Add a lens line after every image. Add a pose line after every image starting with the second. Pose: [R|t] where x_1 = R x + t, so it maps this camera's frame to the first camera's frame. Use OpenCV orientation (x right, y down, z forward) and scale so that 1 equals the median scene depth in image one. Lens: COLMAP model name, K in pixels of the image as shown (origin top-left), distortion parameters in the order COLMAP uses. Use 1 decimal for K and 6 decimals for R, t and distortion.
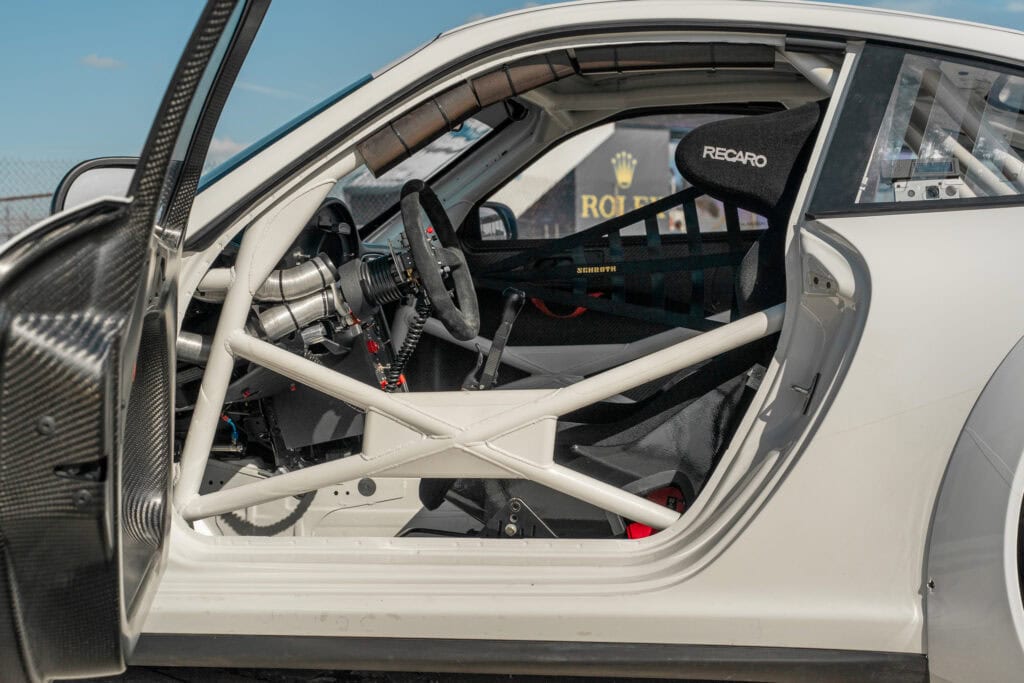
lens RADIAL K [[1560.2, 0, 512.0], [0, 1560.2, 341.5], [0, 0, 1]] dist [0.004634, -0.005291]
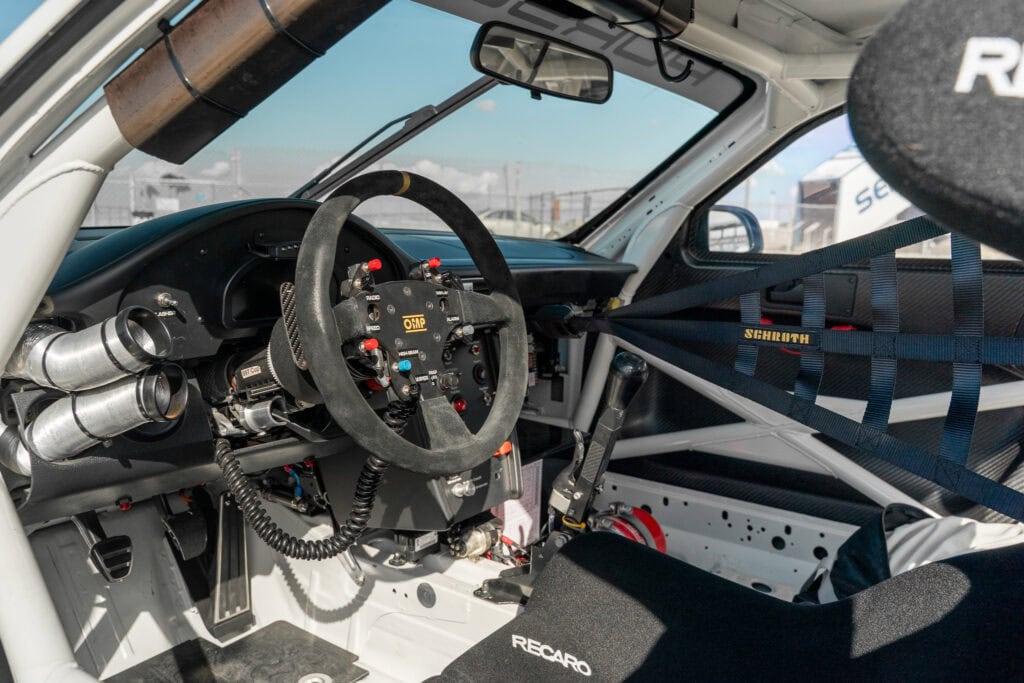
lens RADIAL K [[810.1, 0, 510.7], [0, 810.1, 322.7], [0, 0, 1]] dist [0.004217, 0.002268]
pose [[0.898589, 0.093280, -0.428762, 0.132943], [-0.061378, 0.994257, 0.087671, -0.100774], [0.434477, -0.052463, 0.899154, 0.967674]]
